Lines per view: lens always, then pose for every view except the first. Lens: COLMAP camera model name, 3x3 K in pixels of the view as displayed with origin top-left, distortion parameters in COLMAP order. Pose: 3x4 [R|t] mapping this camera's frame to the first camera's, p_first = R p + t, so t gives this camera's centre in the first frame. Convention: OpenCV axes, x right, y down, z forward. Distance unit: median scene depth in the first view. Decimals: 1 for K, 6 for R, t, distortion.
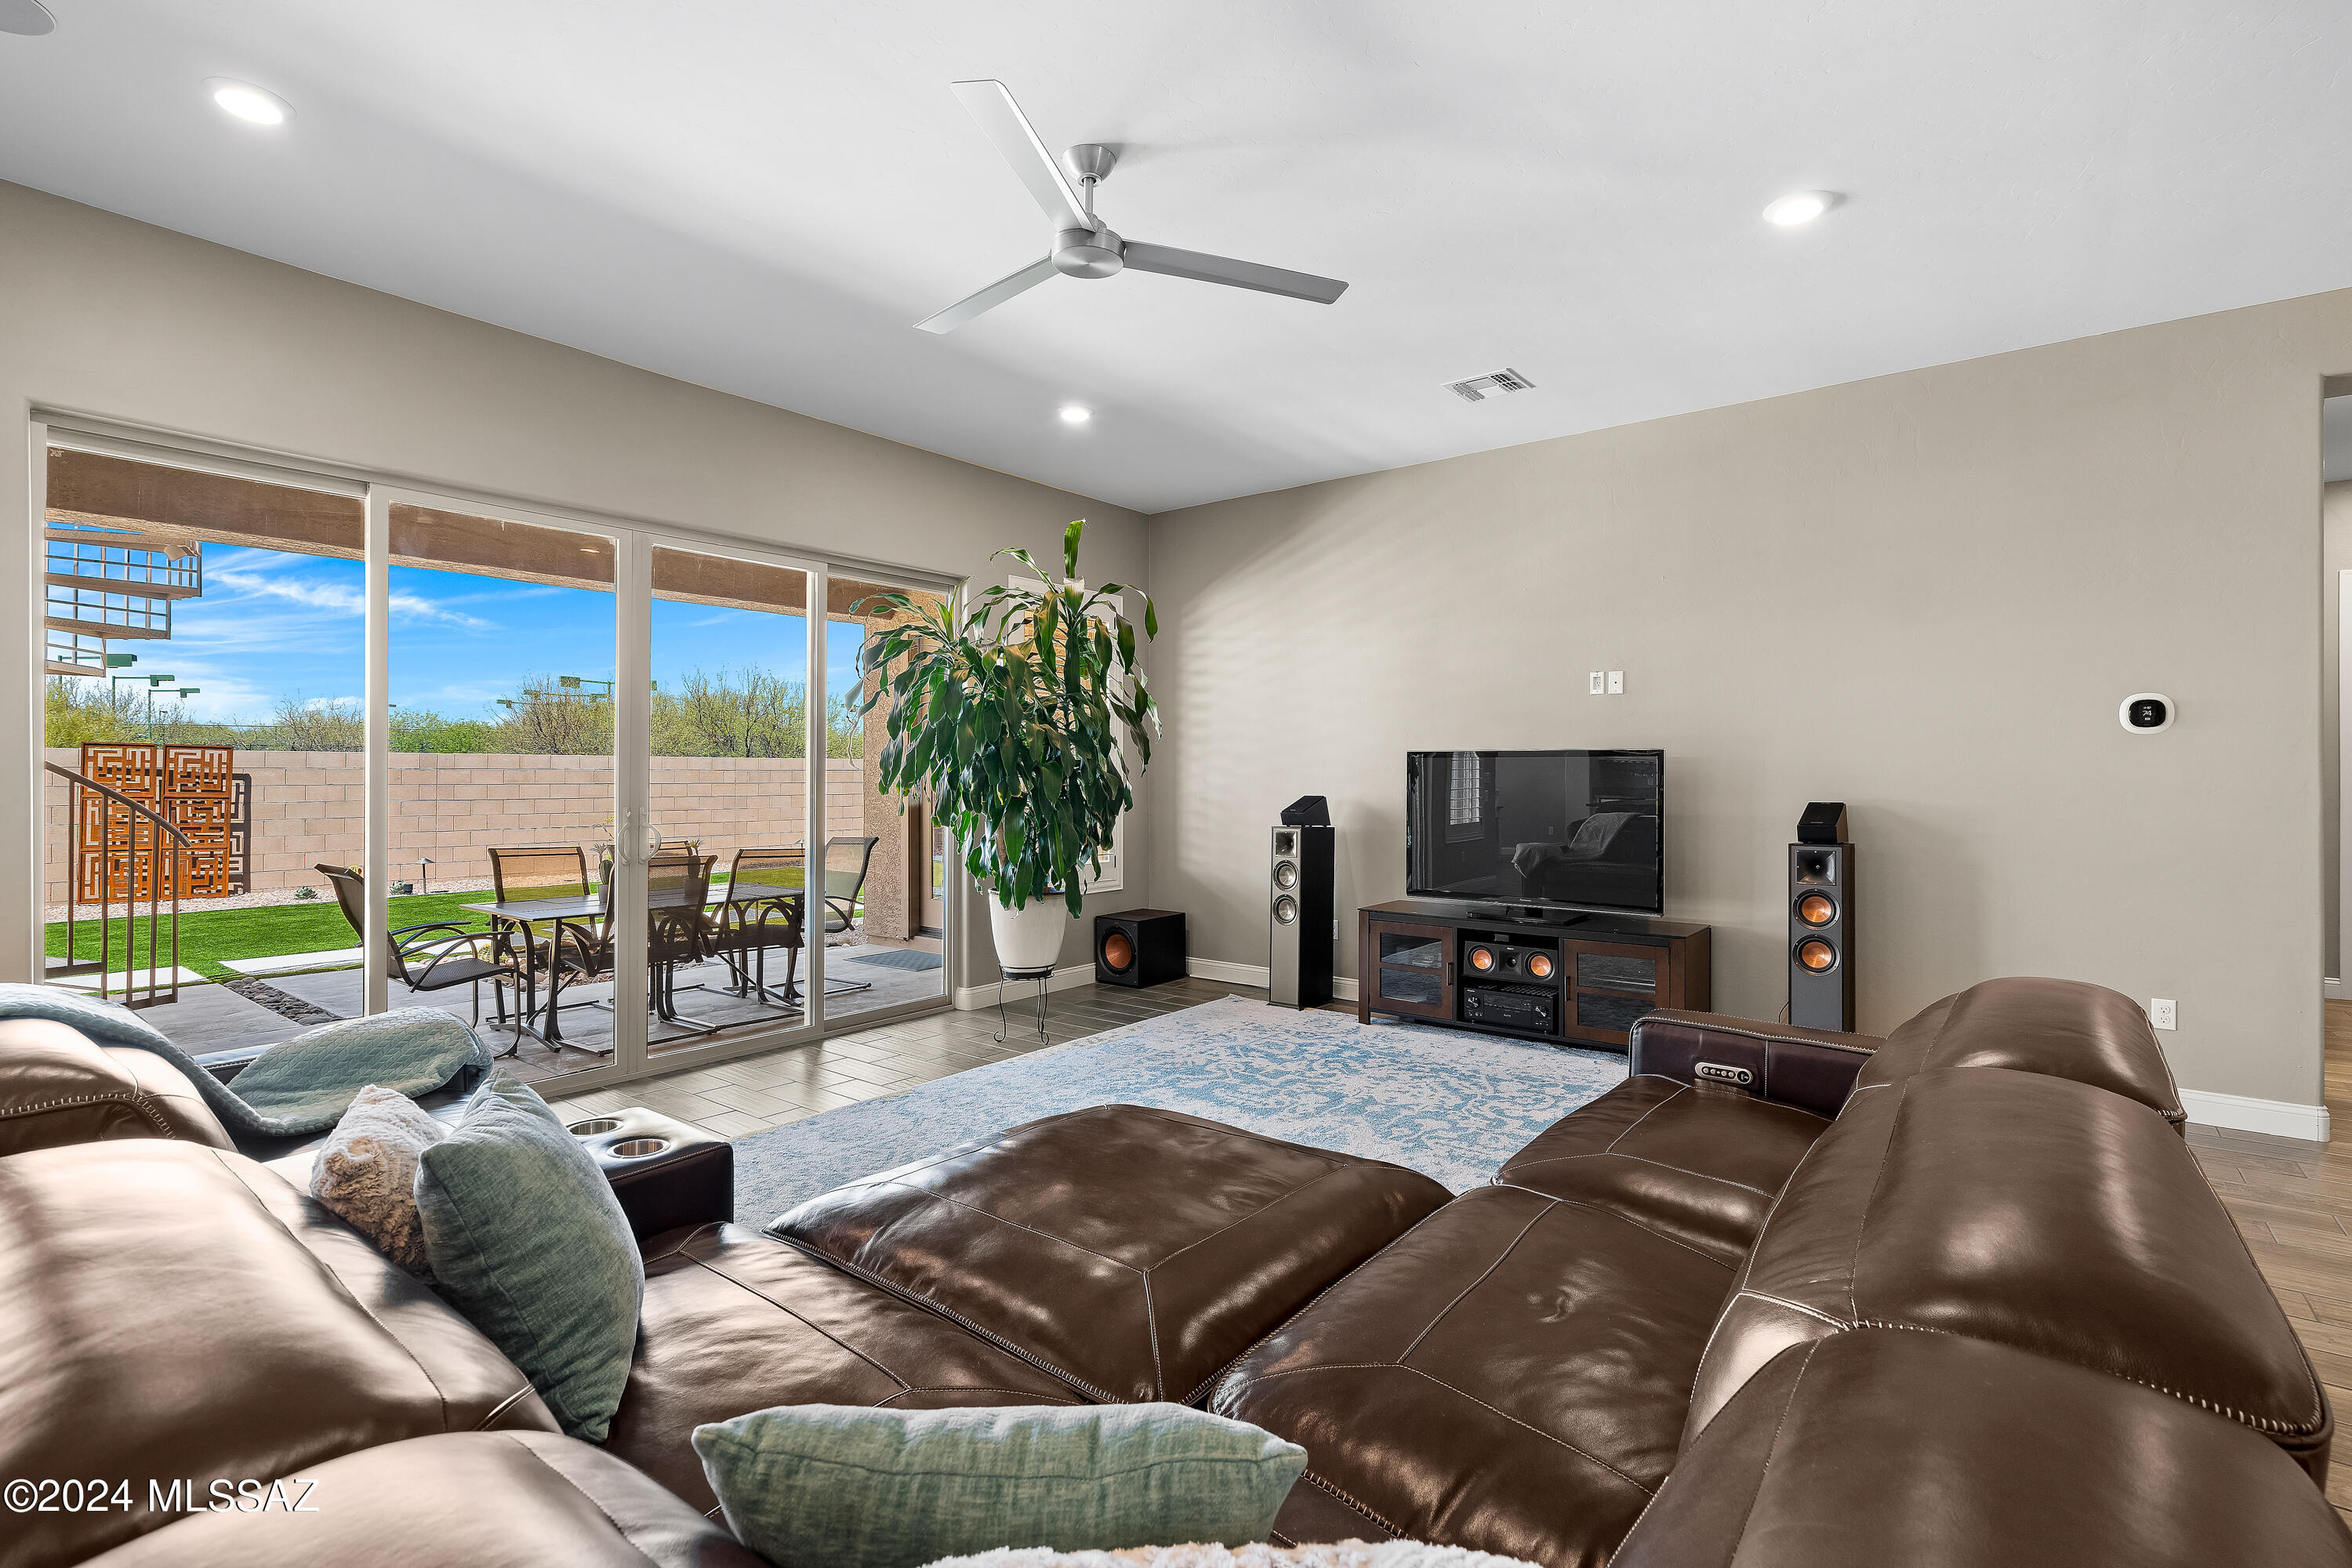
lens RADIAL K [[1083.0, 0, 1188.7], [0, 1083.0, 770.8], [0, 0, 1]] dist [-0.004888, 0.001672]
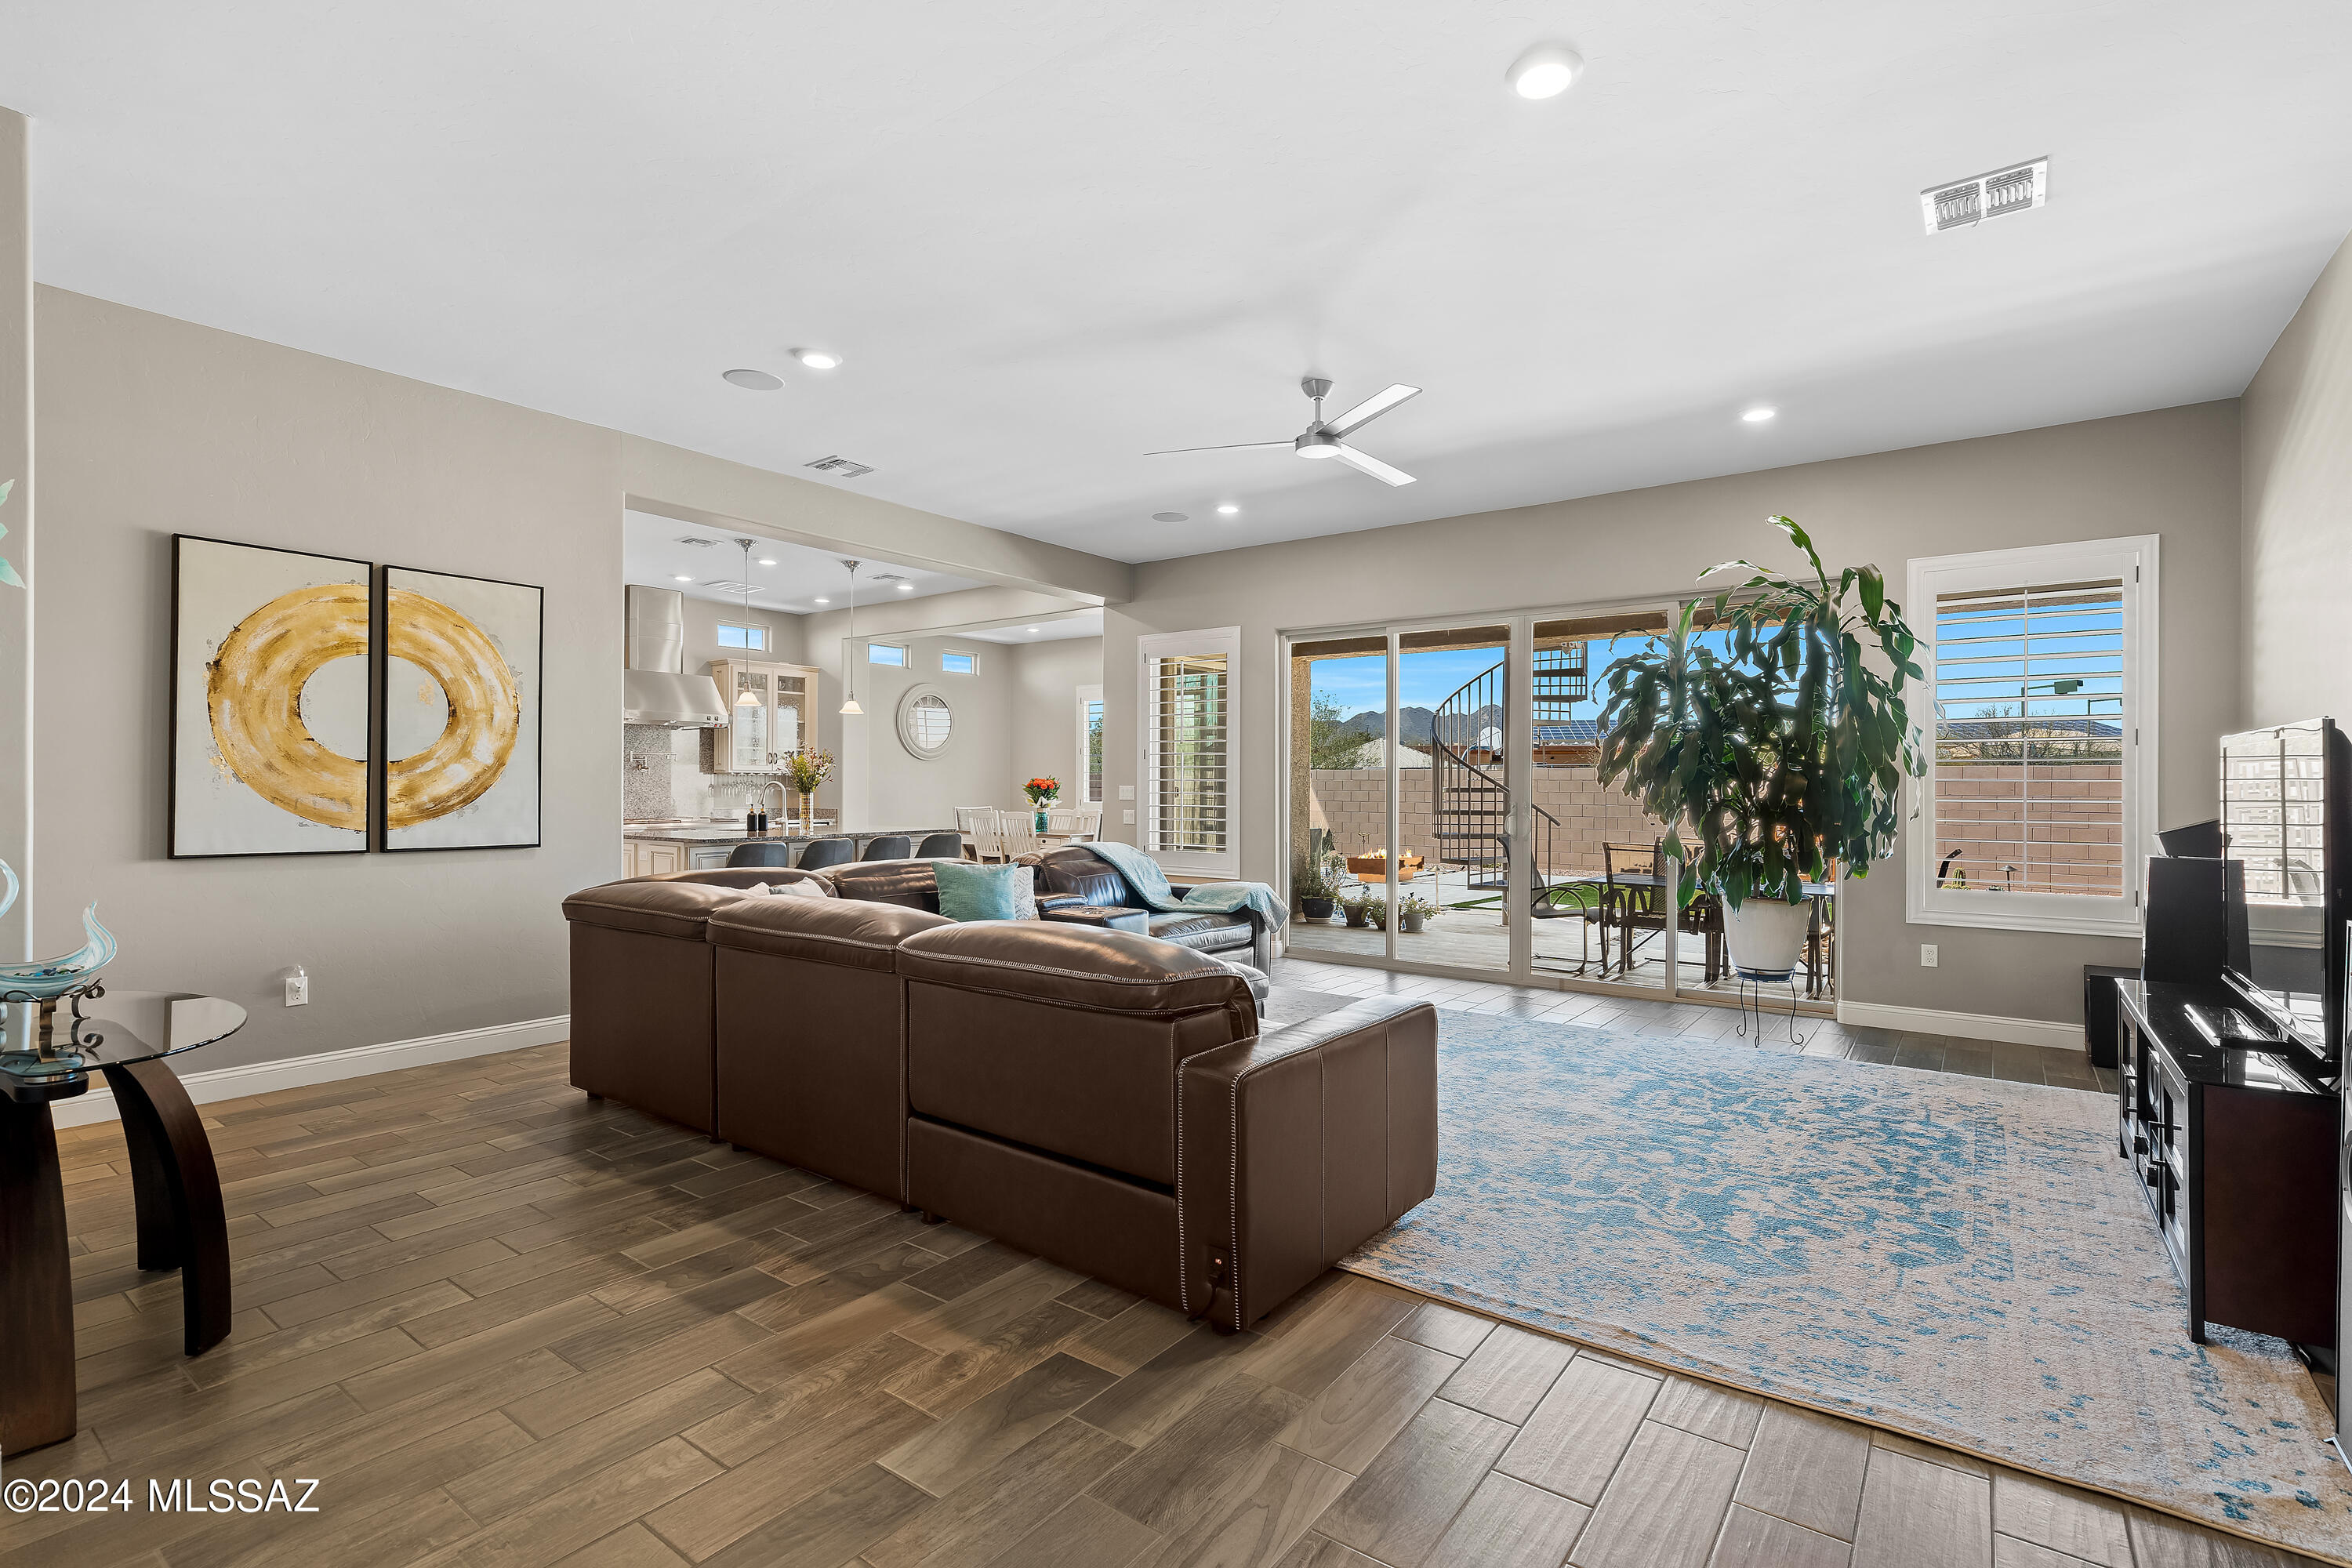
lens RADIAL K [[1083.0, 0, 1173.8], [0, 1083.0, 787.5], [0, 0, 1]] dist [-0.004888, 0.001672]
pose [[0.013865, 0.001013, -0.999903, 0.956036], [-0.002028, 0.999997, 0.000985, 0.013411], [0.999902, 0.002015, 0.013867, 0.490758]]
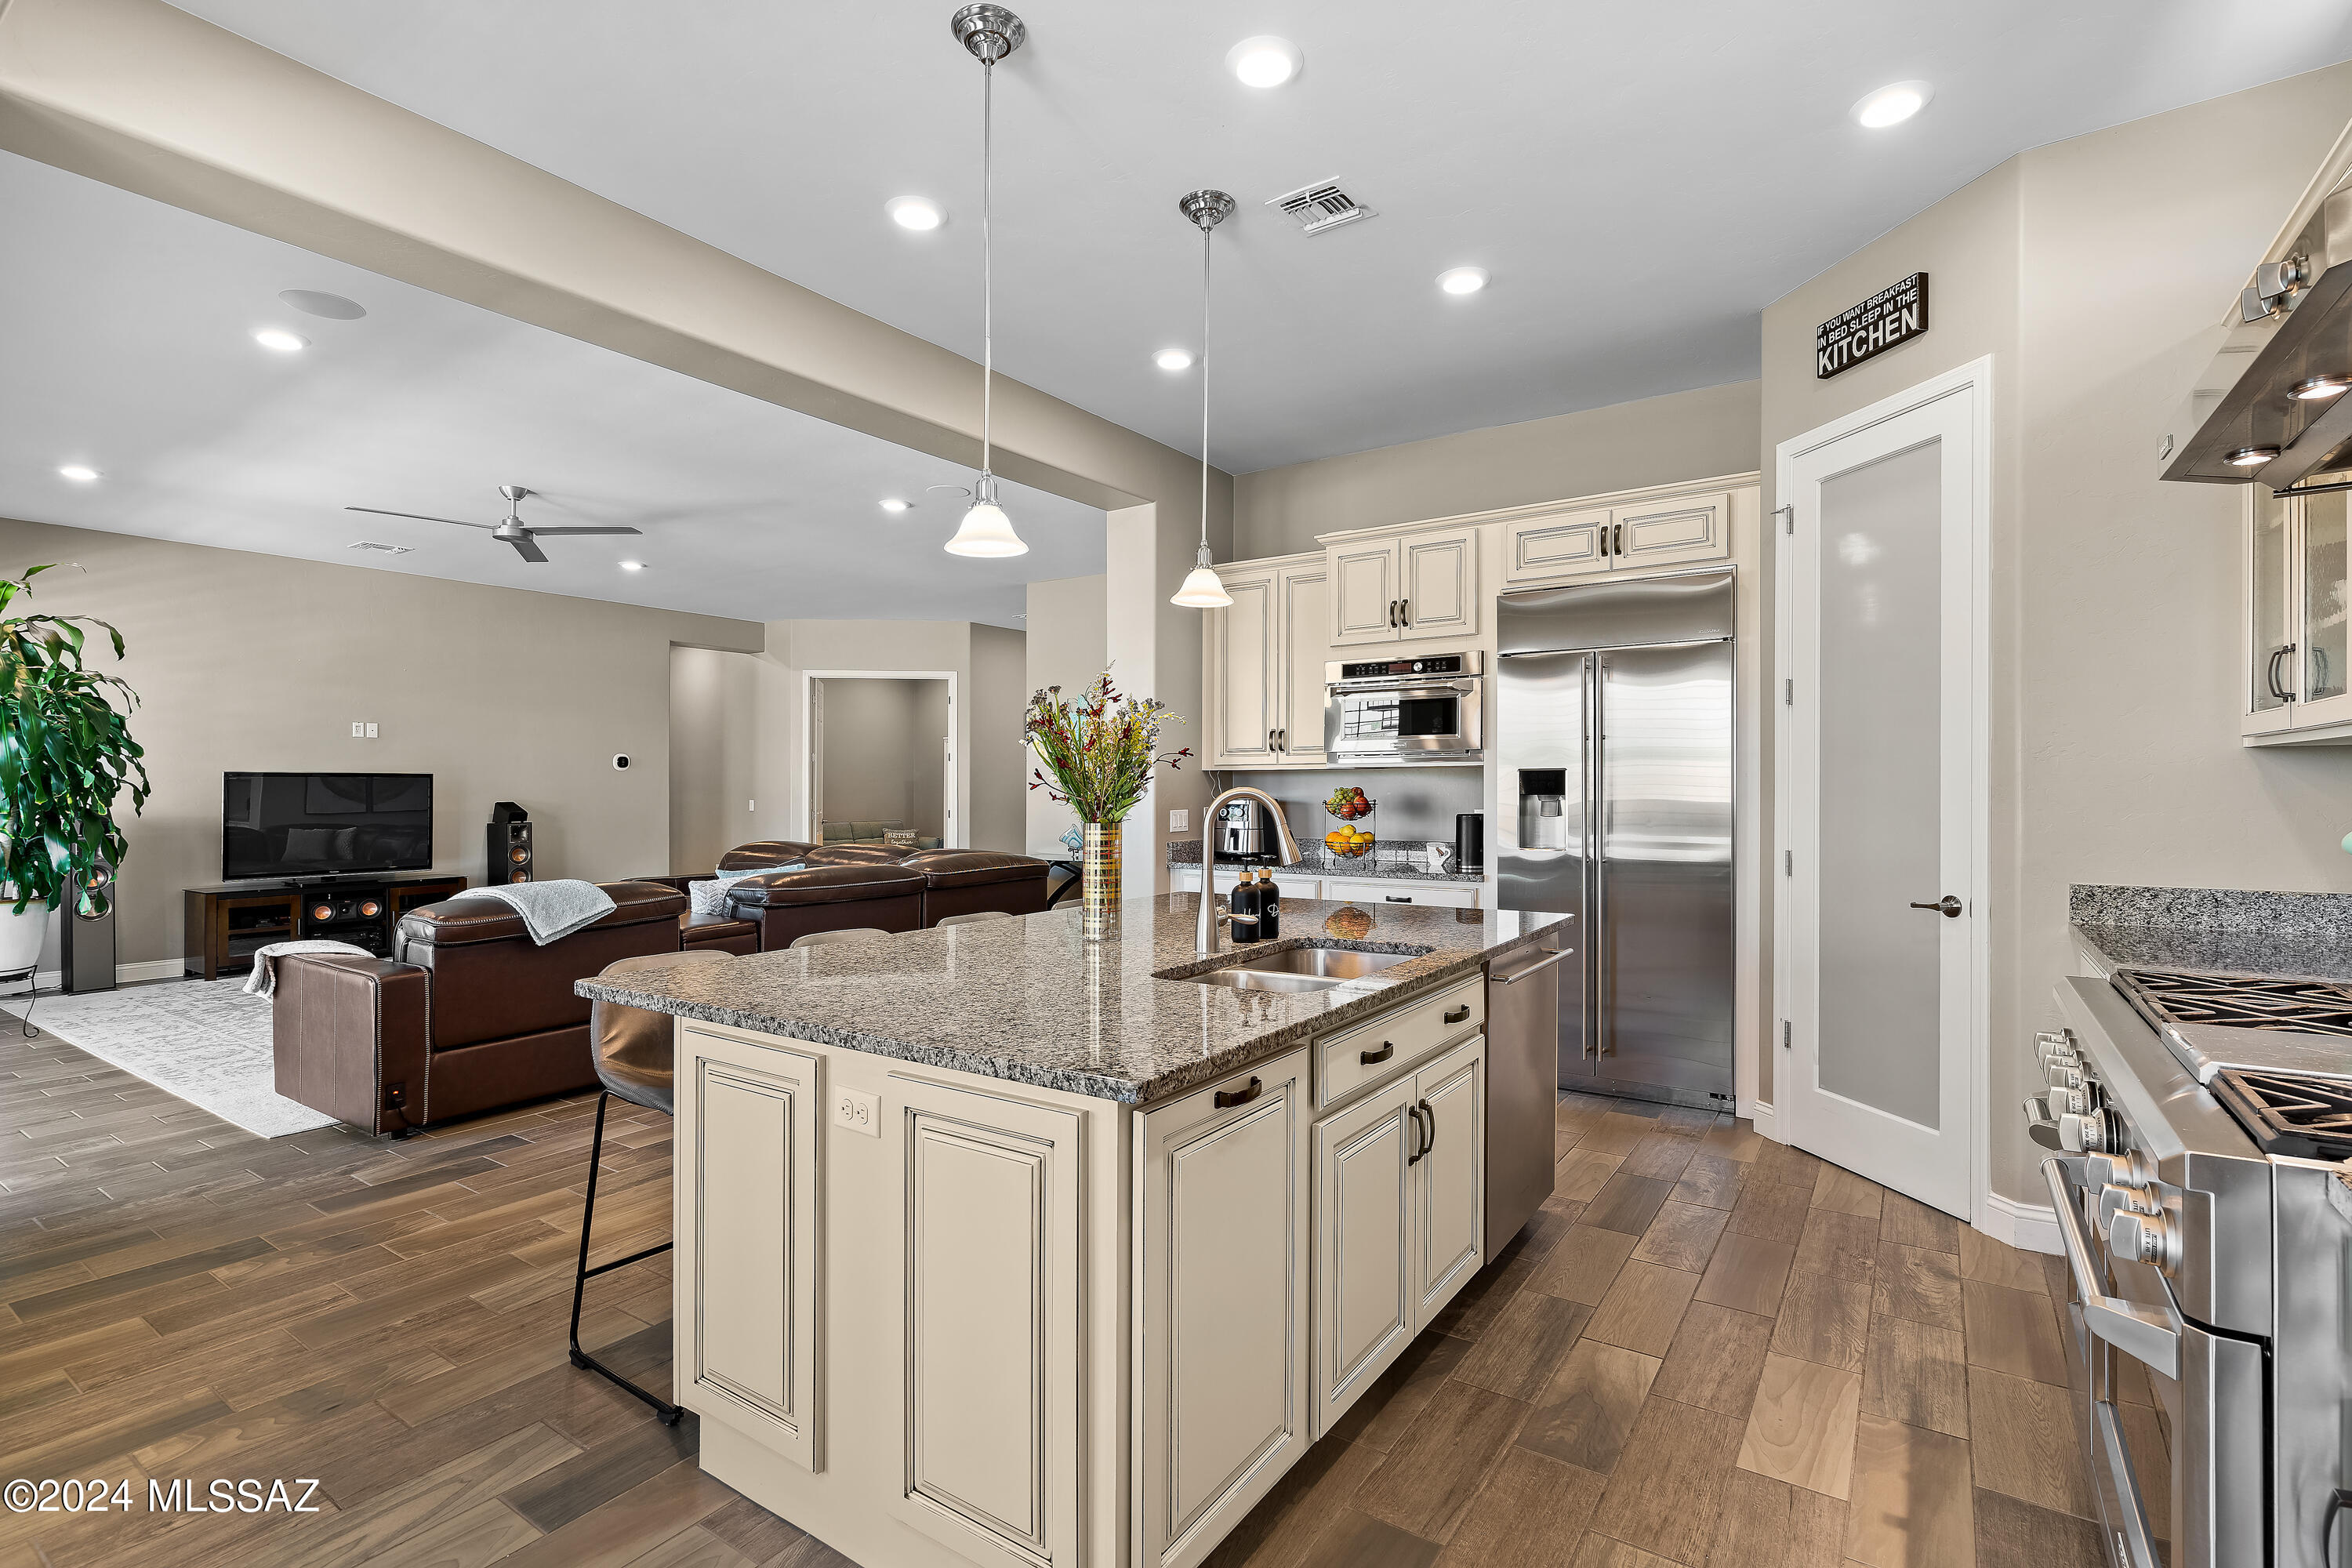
lens RADIAL K [[1083.0, 0, 1235.4], [0, 1083.0, 788.7], [0, 0, 1]] dist [-0.004888, 0.001672]
pose [[-0.096459, -0.001724, 0.995335, -1.535657], [0.003774, 0.999991, 0.002098, 0.005674], [-0.995330, 0.003959, -0.096451, -0.129403]]
